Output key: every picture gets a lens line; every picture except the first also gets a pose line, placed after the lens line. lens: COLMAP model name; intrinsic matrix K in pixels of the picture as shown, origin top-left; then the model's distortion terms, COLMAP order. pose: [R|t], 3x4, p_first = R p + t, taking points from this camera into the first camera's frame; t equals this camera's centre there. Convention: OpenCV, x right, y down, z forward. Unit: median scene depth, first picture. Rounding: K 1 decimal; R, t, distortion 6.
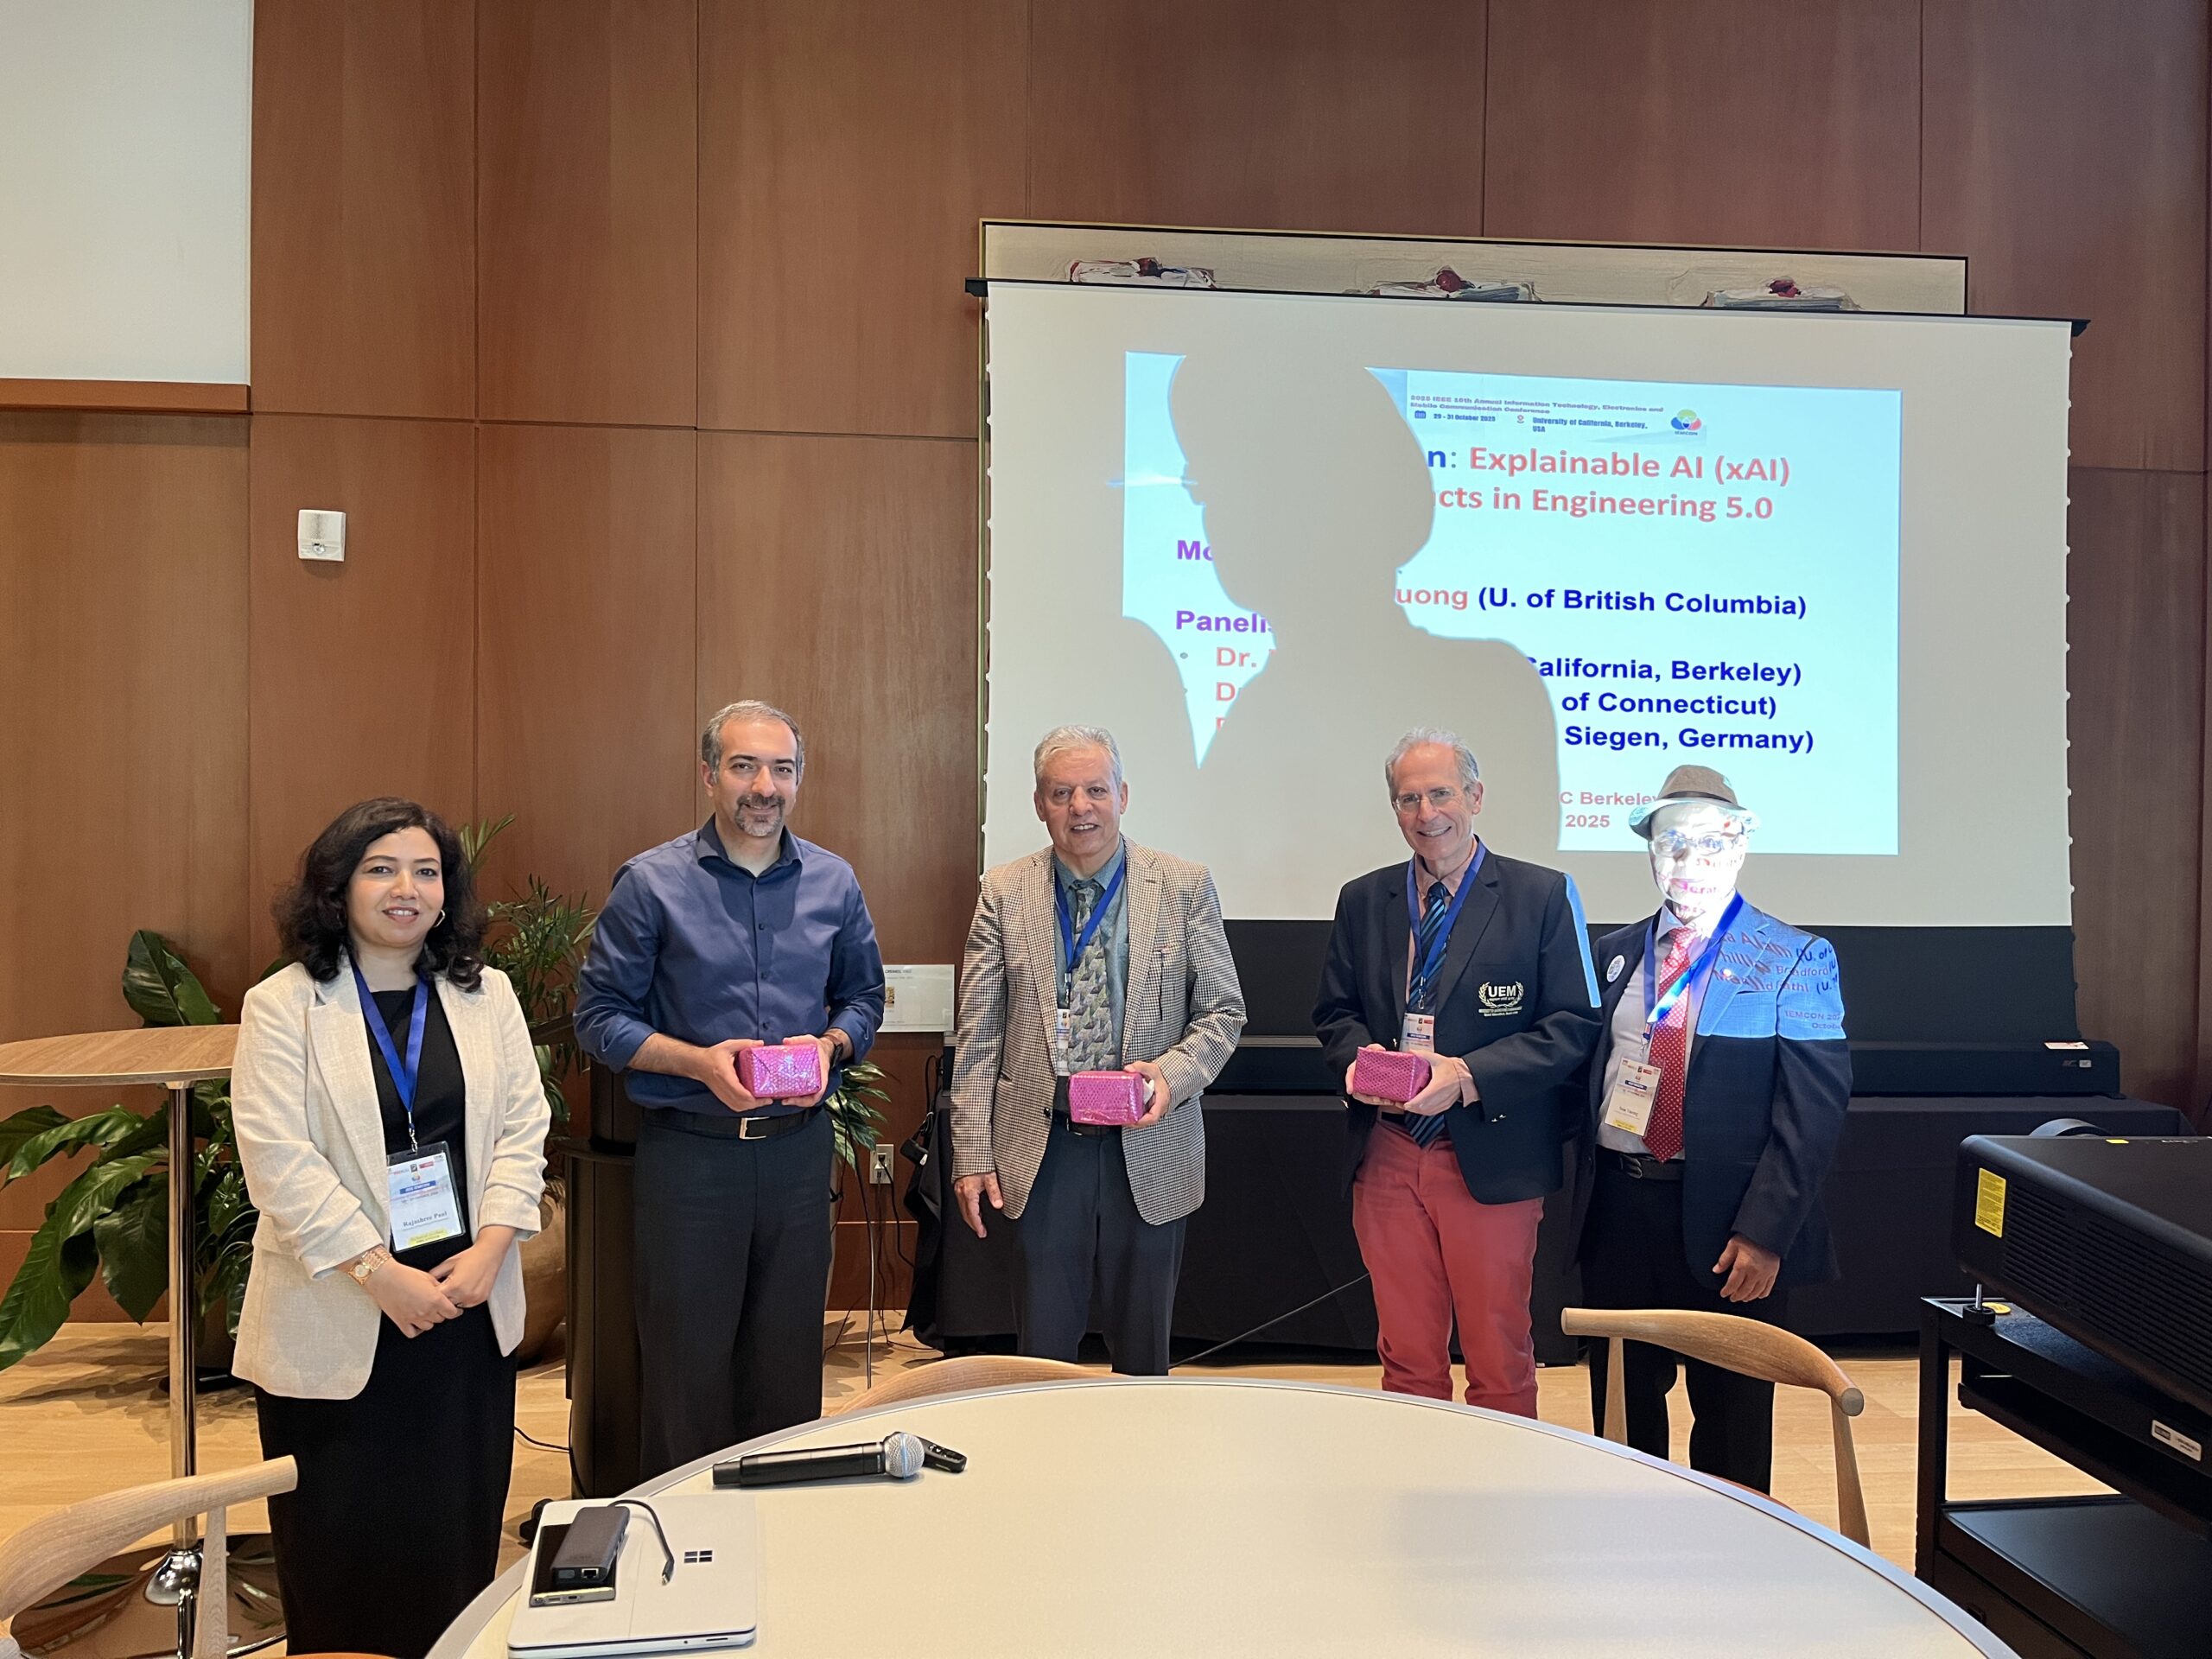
lens RADIAL K [[1686.3, 0, 1117.7], [0, 1686.3, 835.5], [0, 0, 1]] dist [0.061950, -0.074273]
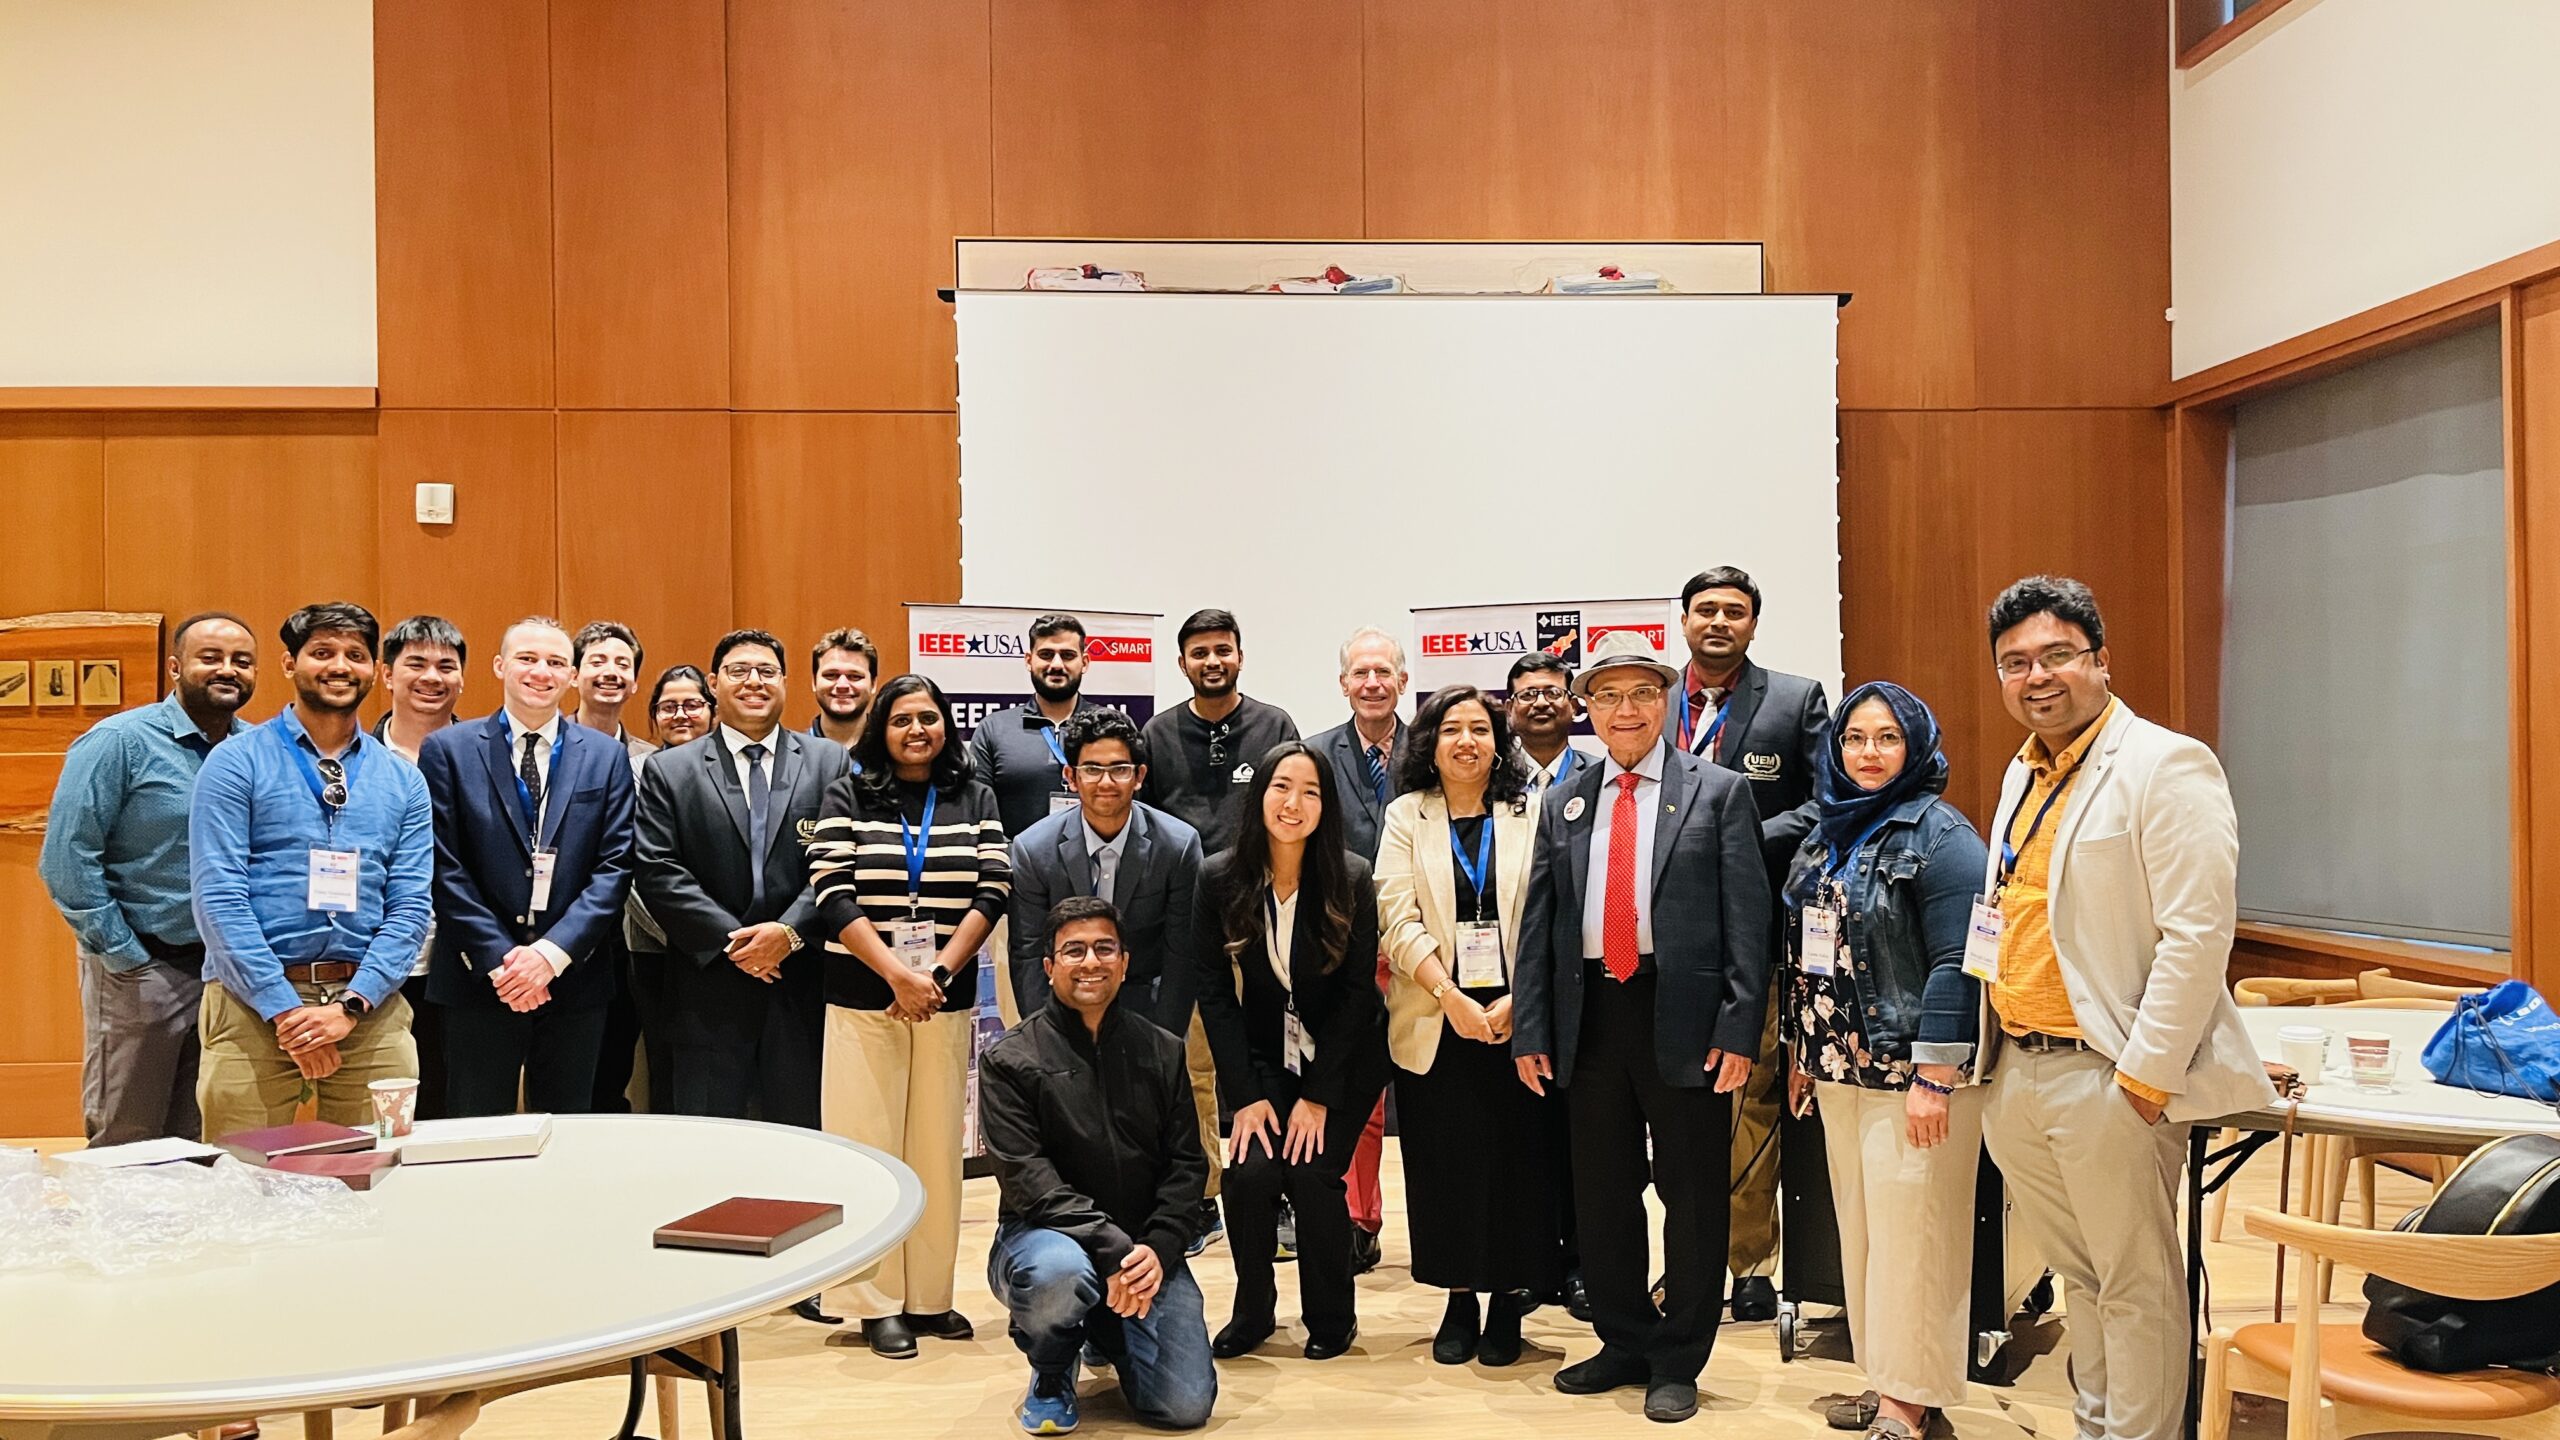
lens RADIAL K [[2007.5, 0, 1304.4], [0, 2007.5, 731.6], [0, 0, 1]] dist [0.068800, -0.081021]
pose [[0.999604, -0.023478, -0.015523, 0.189736], [0.023090, 0.999428, -0.024727, 0.042610], [0.016094, 0.024359, 0.999574, -0.467899]]
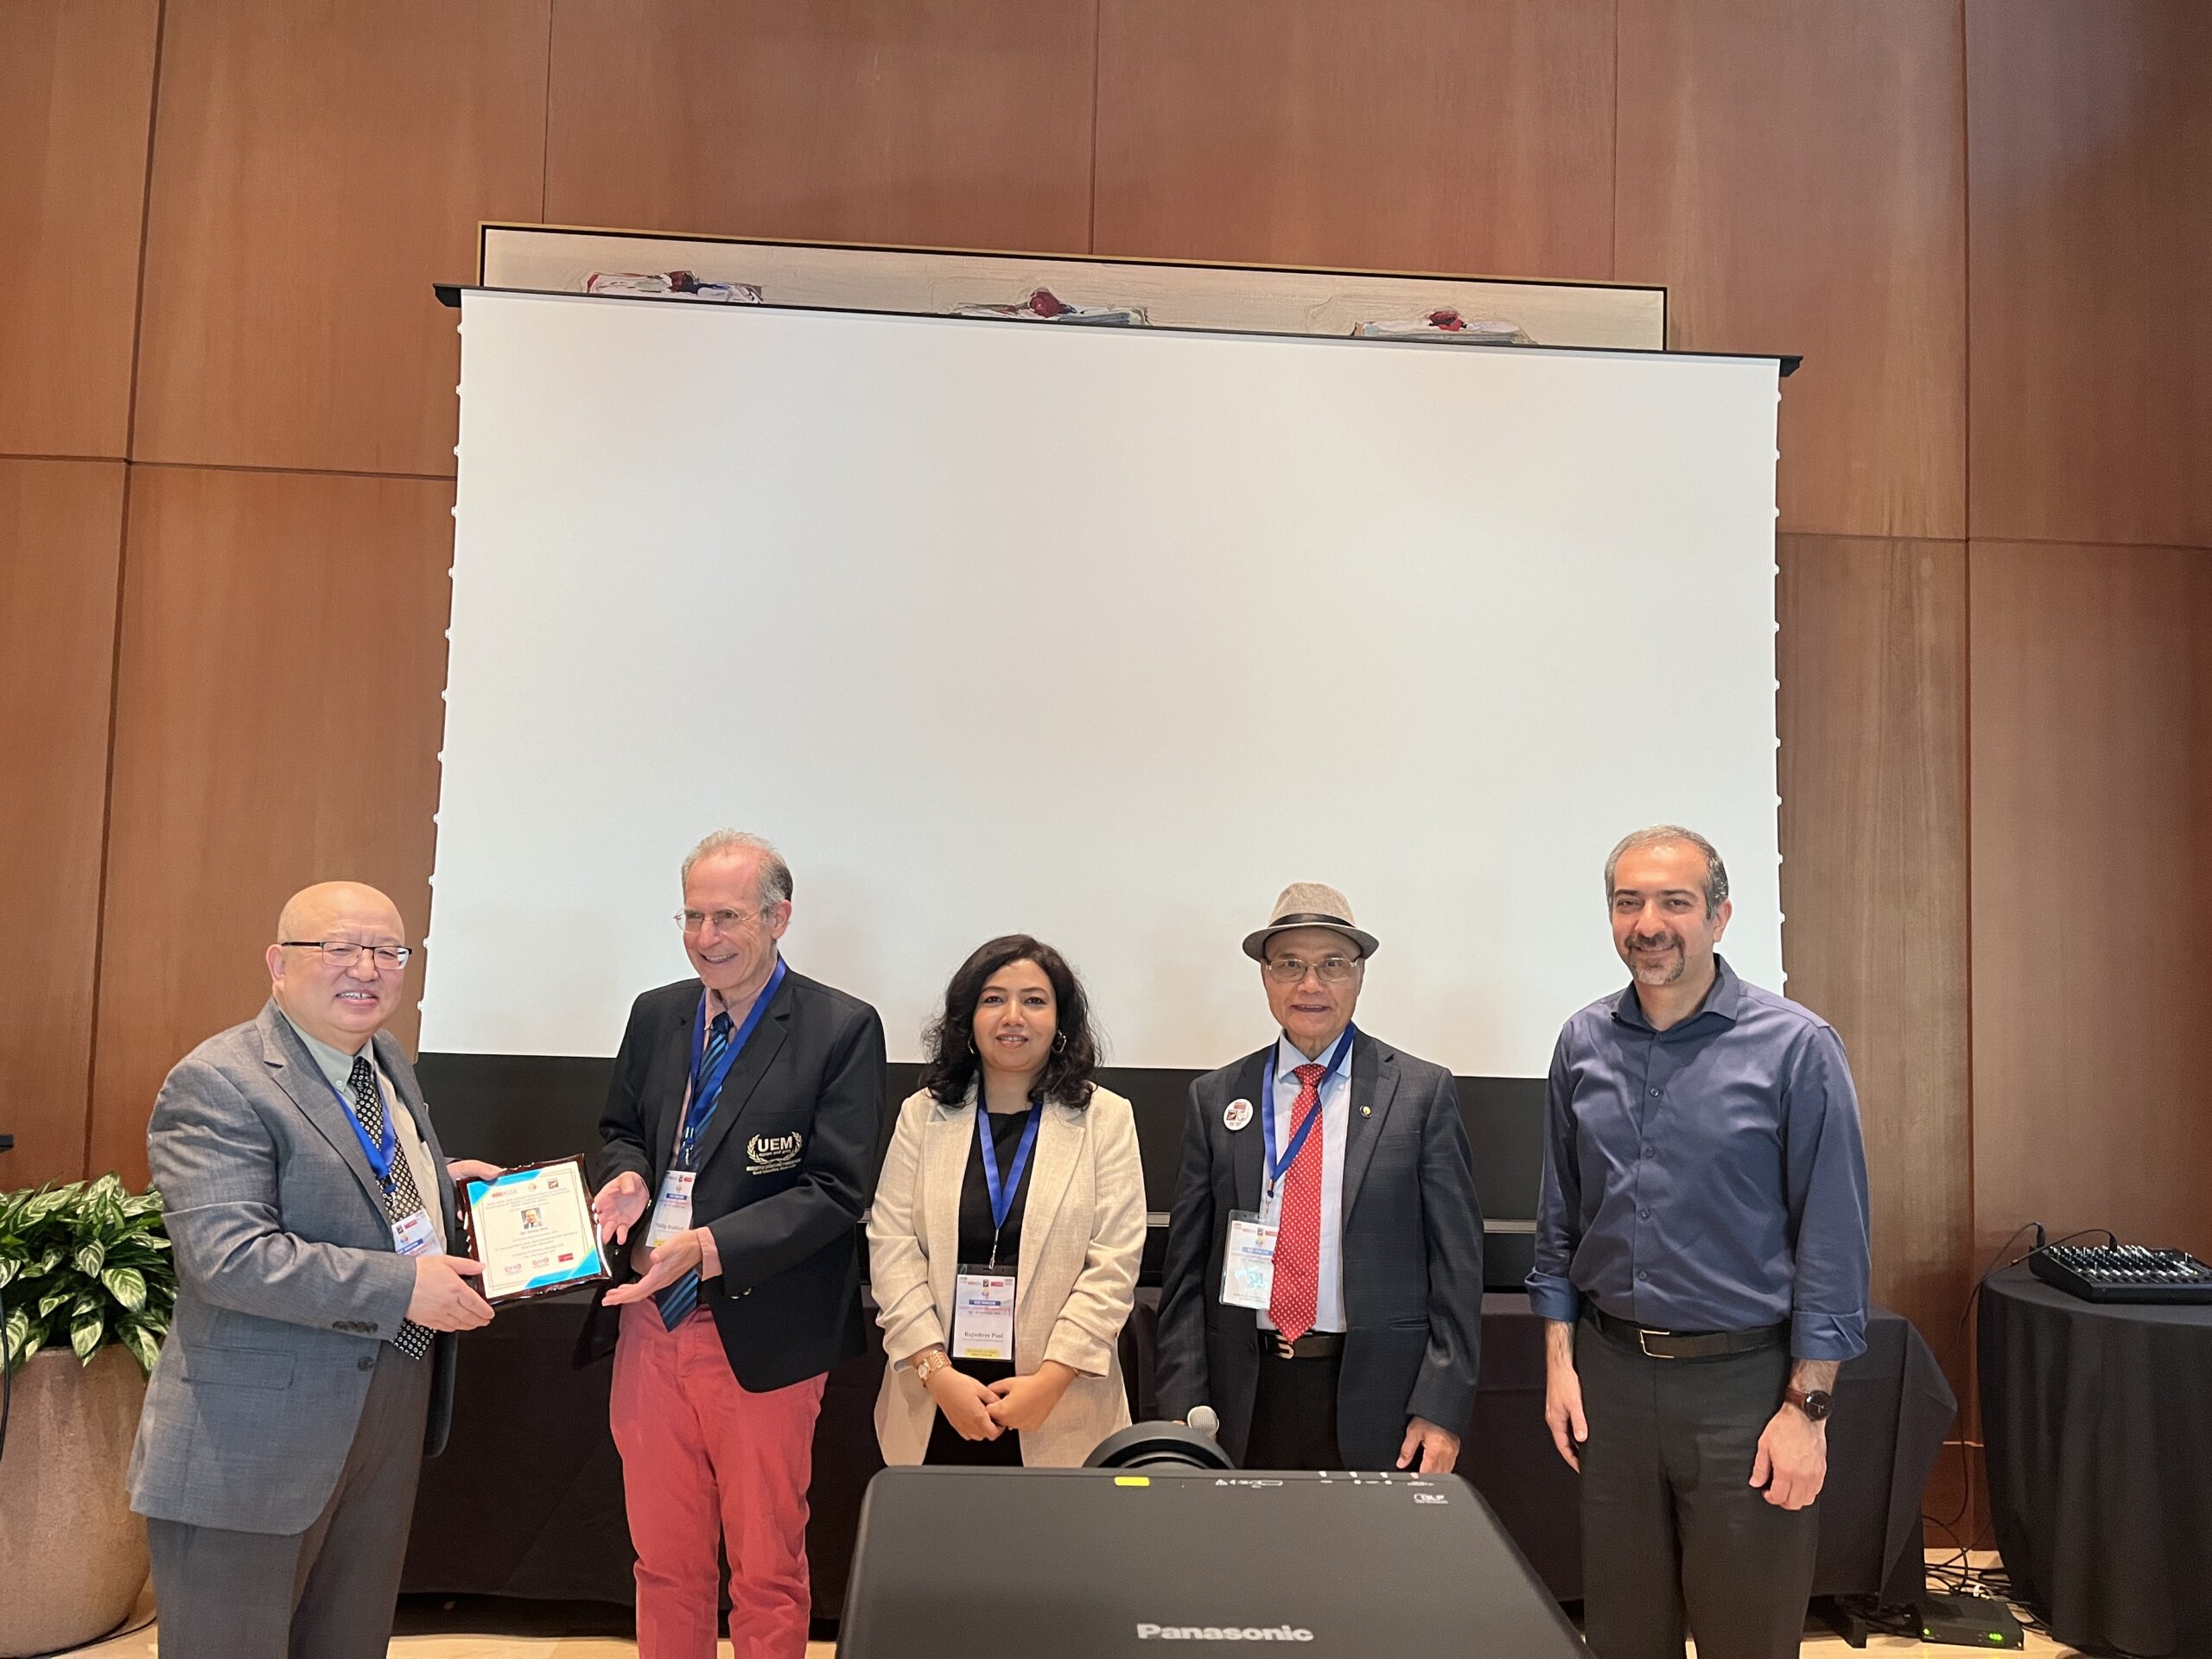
lens RADIAL K [[1691.3, 0, 1119.2], [0, 1691.3, 830.9], [0, 0, 1]] dist [0.038472, -0.048317]
pose [[0.999804, 0.012783, -0.015140, 0.251267], [-0.013890, 0.997060, -0.075361, -0.001255], [0.014132, 0.075556, 0.997041, 0.178500]]
